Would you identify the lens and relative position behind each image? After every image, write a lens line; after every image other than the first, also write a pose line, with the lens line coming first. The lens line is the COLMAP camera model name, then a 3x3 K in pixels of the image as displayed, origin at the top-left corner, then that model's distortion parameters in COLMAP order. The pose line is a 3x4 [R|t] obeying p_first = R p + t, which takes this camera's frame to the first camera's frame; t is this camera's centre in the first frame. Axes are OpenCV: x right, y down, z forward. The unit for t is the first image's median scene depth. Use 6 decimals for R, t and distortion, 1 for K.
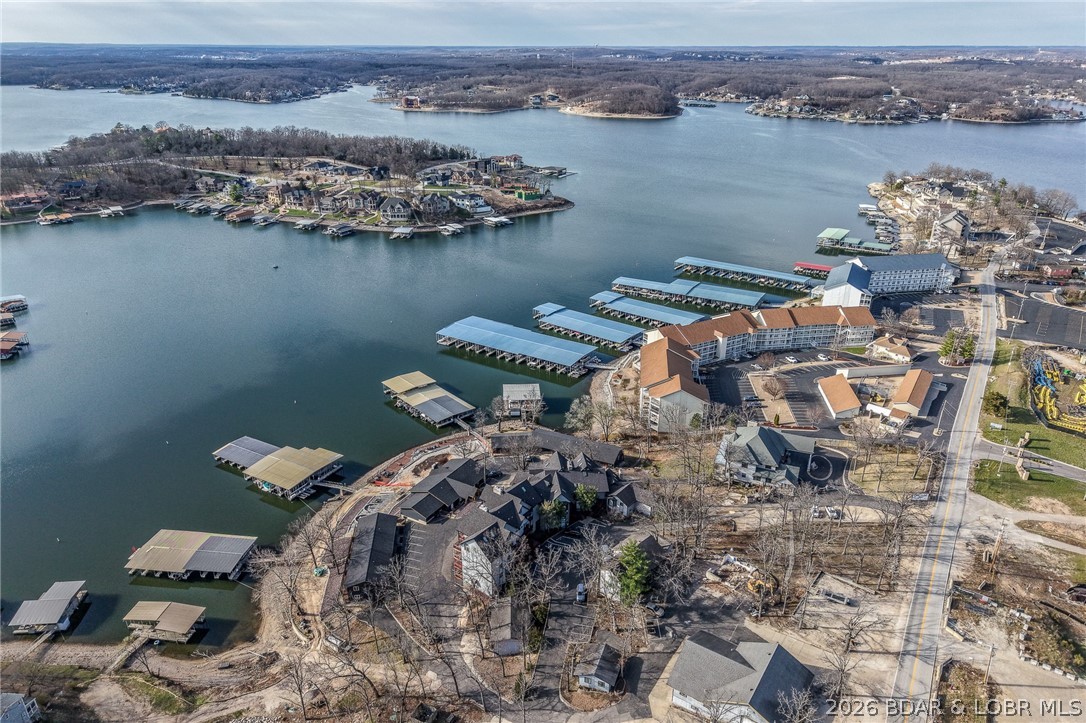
lens RADIAL K [[725.8, 0, 537.6], [0, 725.8, 353.5], [0, 0, 1]] dist [0.028036, -0.033856]
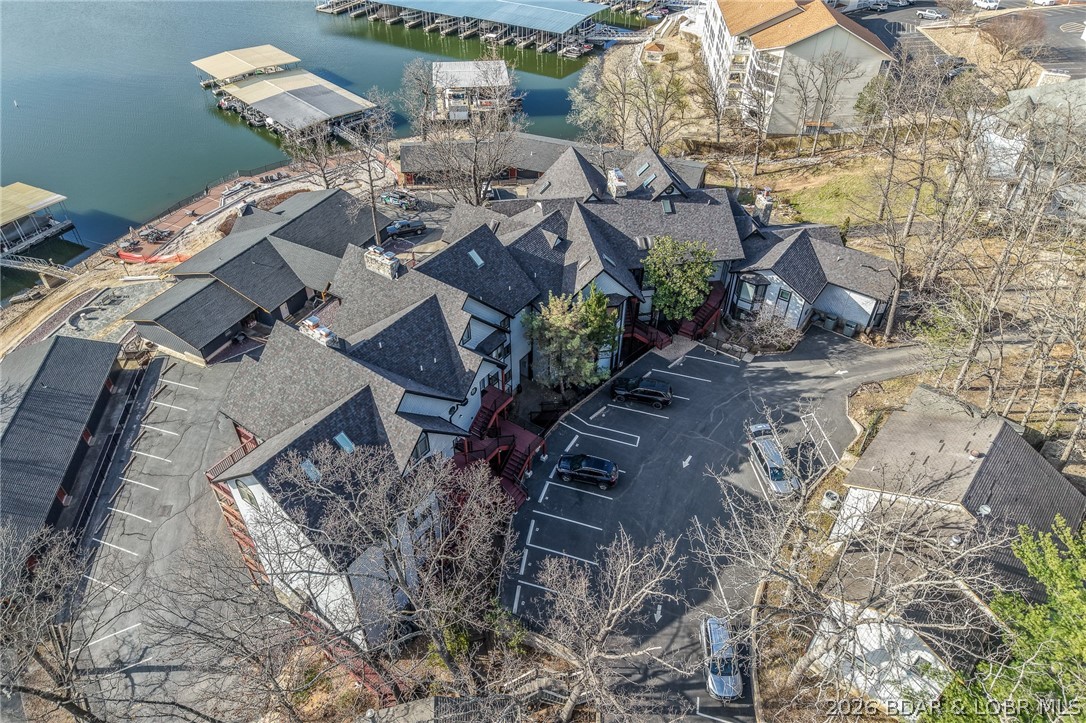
lens RADIAL K [[725.8, 0, 540.7], [0, 725.8, 359.0], [0, 0, 1]] dist [0.028036, -0.033856]
pose [[0.998151, -0.033183, 0.050927, -0.005934], [0.016246, 0.953000, 0.302536, 0.087756], [-0.058572, -0.301149, 0.951777, 0.450559]]
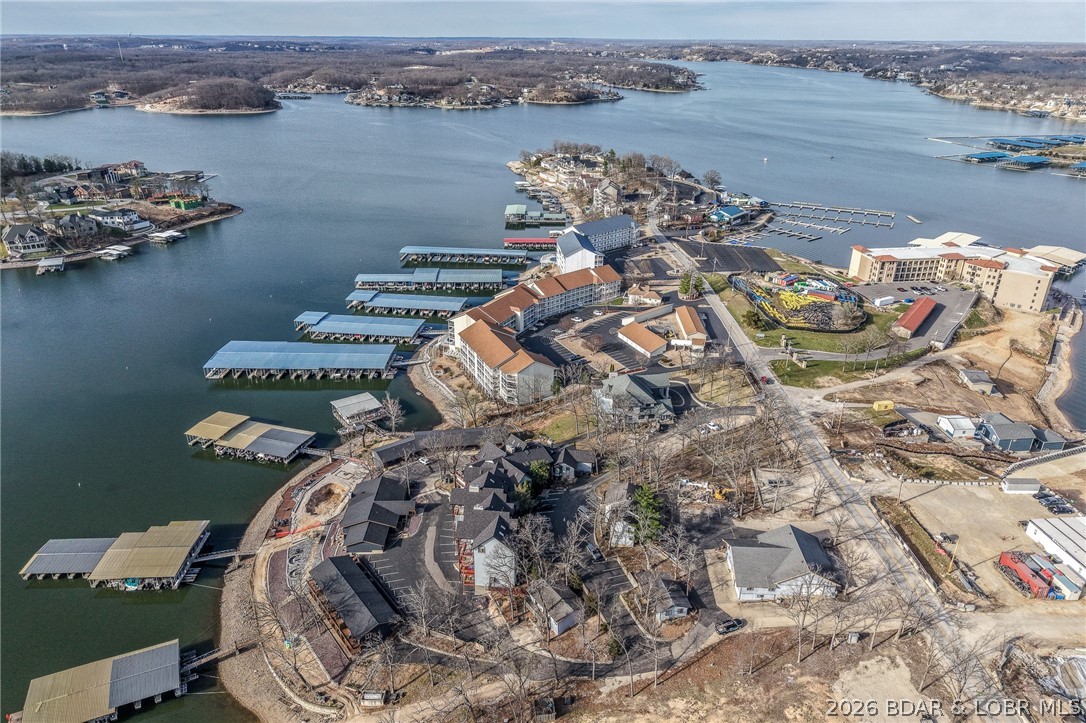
lens RADIAL K [[725.8, 0, 538.8], [0, 725.8, 364.9], [0, 0, 1]] dist [0.028036, -0.033856]
pose [[0.849960, -0.212551, 0.482068, -0.262493], [0.200715, 0.976641, 0.076724, -0.021189], [-0.487115, 0.031546, 0.872768, 0.055484]]
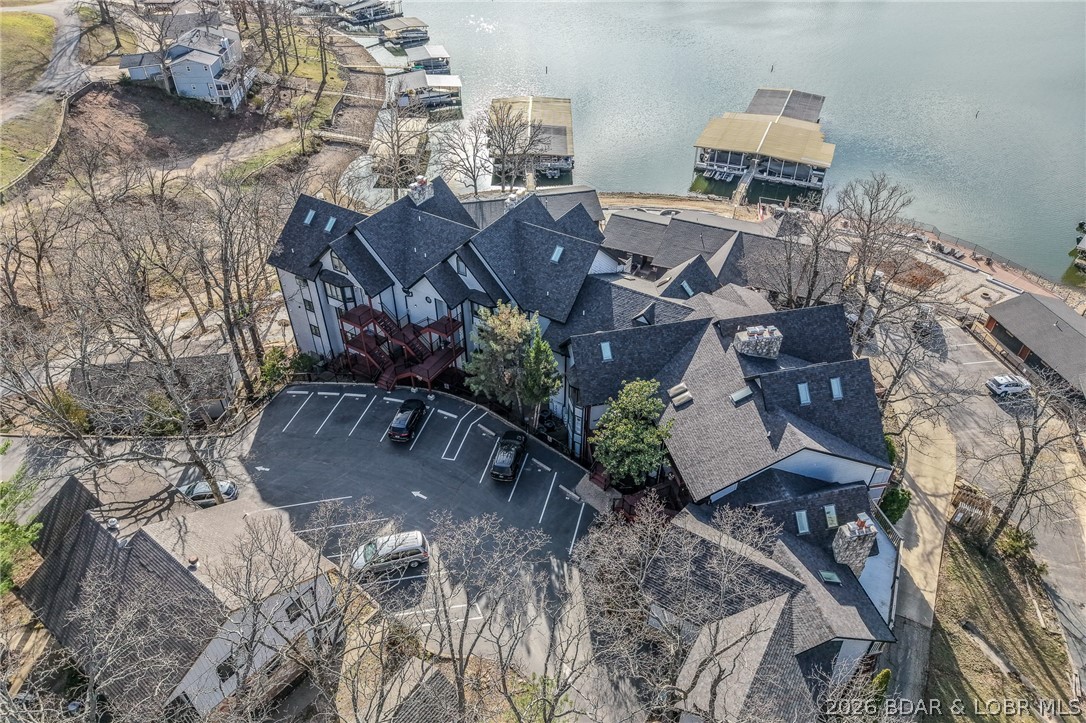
lens RADIAL K [[725.8, 0, 540.8], [0, 725.8, 362.5], [0, 0, 1]] dist [0.028036, -0.033856]
pose [[0.114254, 0.624030, -0.773002, 0.158118], [-0.385122, 0.745073, 0.544561, 0.035249], [0.915766, 0.235482, 0.325455, 0.573534]]
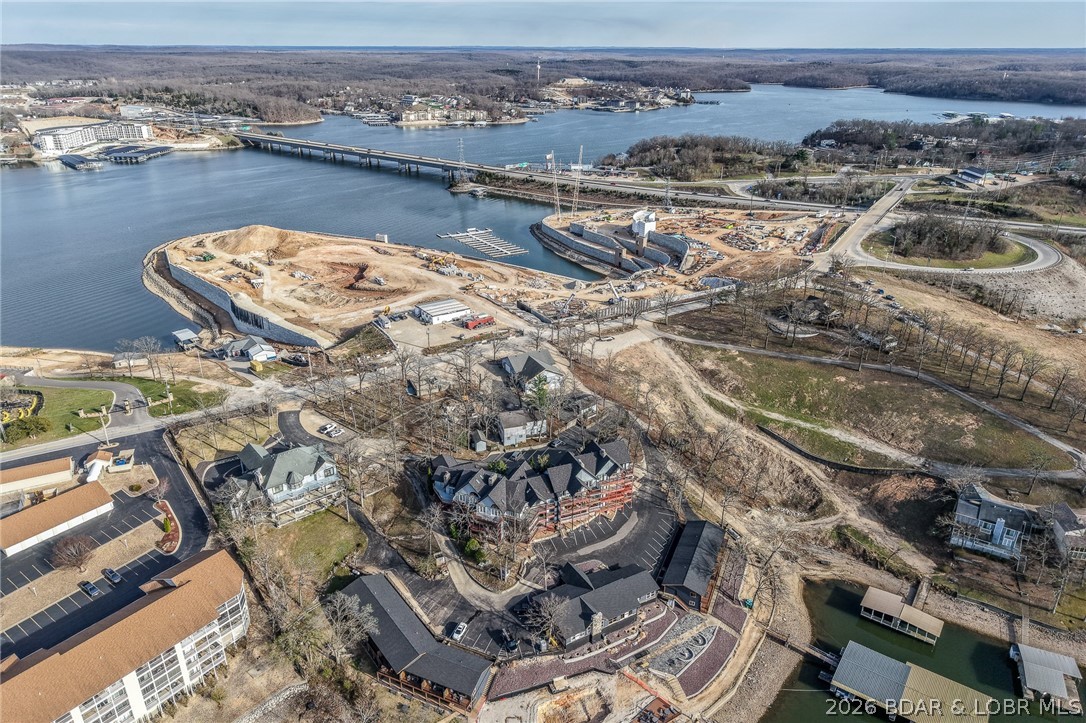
lens RADIAL K [[725.8, 0, 547.1], [0, 725.8, 353.9], [0, 0, 1]] dist [0.028036, -0.033856]
pose [[-0.878796, -0.192736, 0.436543, -0.276671], [0.178458, 0.715691, 0.675233, -0.409386], [-0.442572, 0.671297, -0.594551, 0.964454]]
